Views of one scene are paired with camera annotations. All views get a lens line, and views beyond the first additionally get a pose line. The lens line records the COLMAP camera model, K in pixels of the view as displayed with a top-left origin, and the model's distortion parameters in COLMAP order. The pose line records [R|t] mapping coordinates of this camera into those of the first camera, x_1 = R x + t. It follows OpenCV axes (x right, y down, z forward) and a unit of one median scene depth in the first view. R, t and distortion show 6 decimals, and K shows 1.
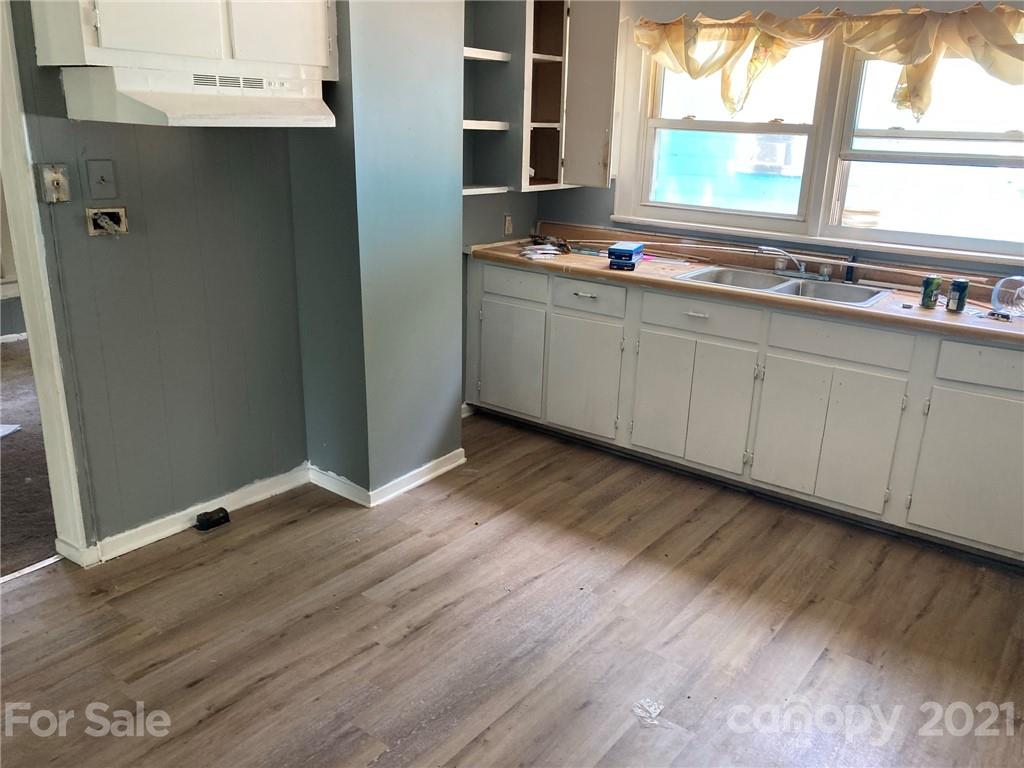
lens RADIAL K [[851.8, 0, 510.9], [0, 851.8, 384.7], [0, 0, 1]] dist [0.041489, -0.000105]
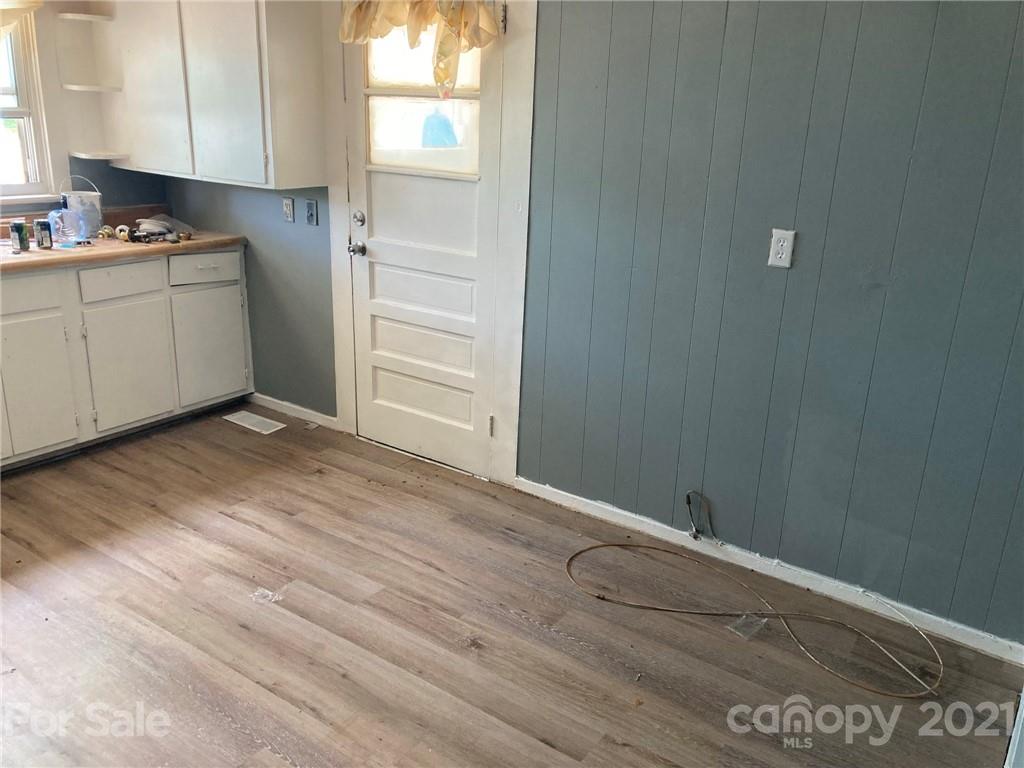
lens RADIAL K [[851.8, 0, 516.6], [0, 851.8, 384.3], [0, 0, 1]] dist [0.041489, -0.000105]
pose [[-0.025819, -0.341206, 0.939634, -0.645021], [0.262286, 0.904705, 0.335730, -0.144813], [-0.964645, 0.255121, 0.066135, 0.379634]]
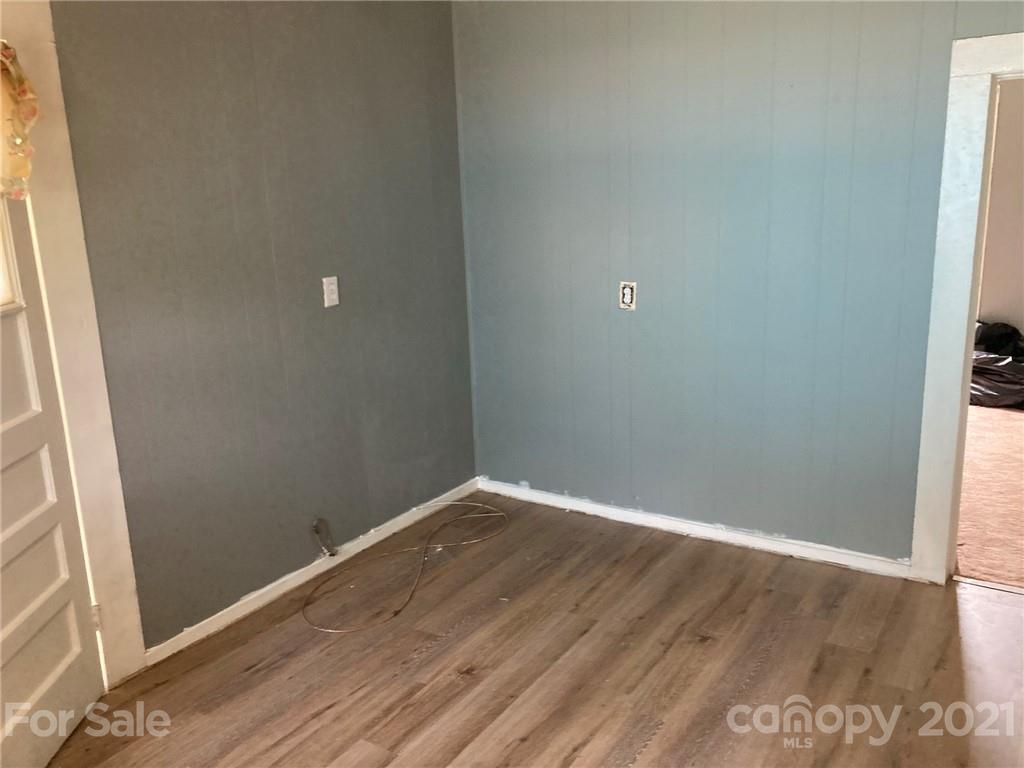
lens RADIAL K [[851.8, 0, 516.2], [0, 851.8, 381.9], [0, 0, 1]] dist [0.041489, -0.000105]
pose [[-0.998115, 0.024784, -0.056148, 0.035944], [-0.007692, 0.857112, 0.515073, -0.371937], [0.060891, 0.514534, -0.855305, 1.147122]]
